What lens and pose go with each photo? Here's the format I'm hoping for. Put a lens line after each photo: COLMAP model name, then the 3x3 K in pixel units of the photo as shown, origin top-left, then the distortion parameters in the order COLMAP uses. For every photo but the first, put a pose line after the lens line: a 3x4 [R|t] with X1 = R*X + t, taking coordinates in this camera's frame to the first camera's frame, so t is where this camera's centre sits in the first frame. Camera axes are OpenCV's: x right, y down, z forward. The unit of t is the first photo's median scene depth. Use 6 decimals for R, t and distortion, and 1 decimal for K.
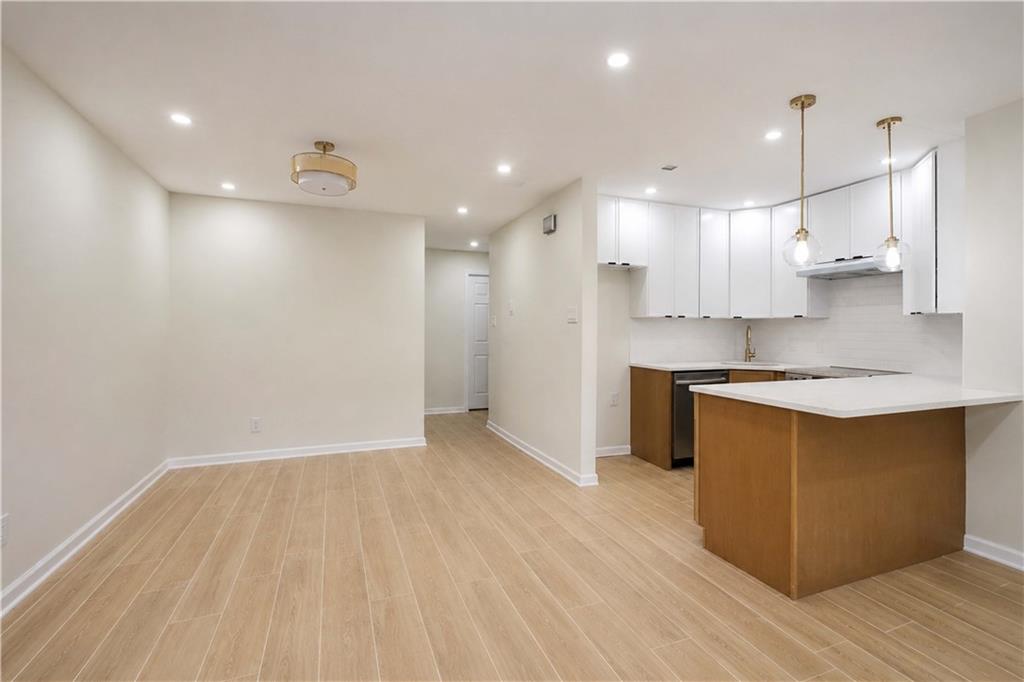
lens RADIAL K [[485.2, 0, 550.6], [0, 485.2, 335.1], [0, 0, 1]] dist [-0.000182, 0.000066]
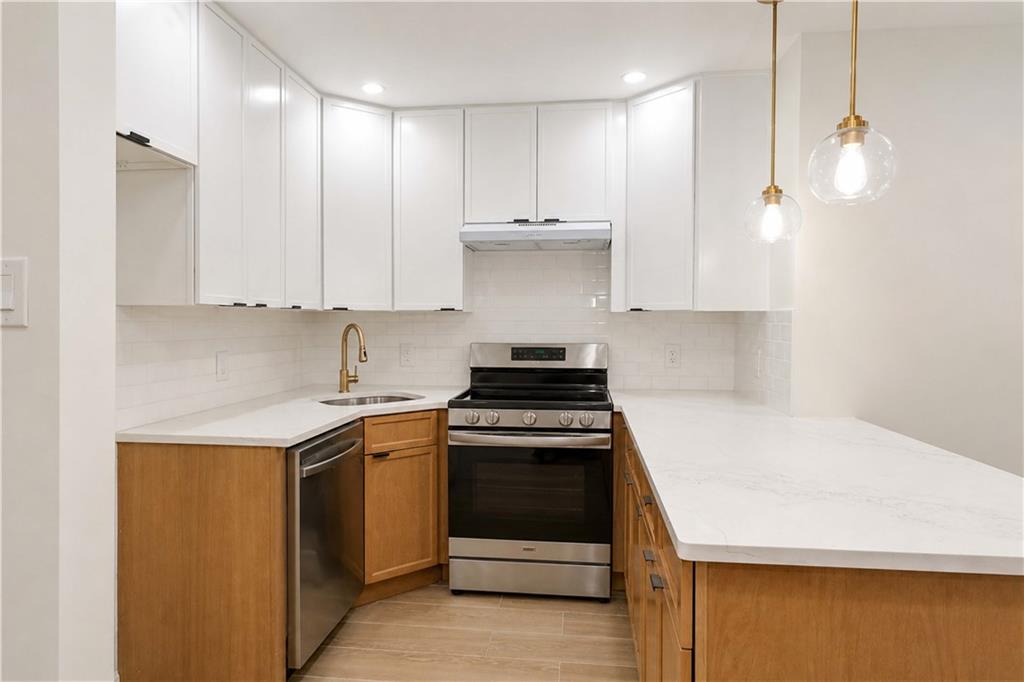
lens RADIAL K [[577.1, 0, 513.6], [0, 577.1, 327.1], [0, 0, 1]] dist [-0.001395, -0.000019]
pose [[0.492761, -0.010428, 0.870102, -0.058850], [0.007274, 0.999943, 0.007864, -0.022660], [-0.870134, 0.002454, 0.492809, 0.615707]]
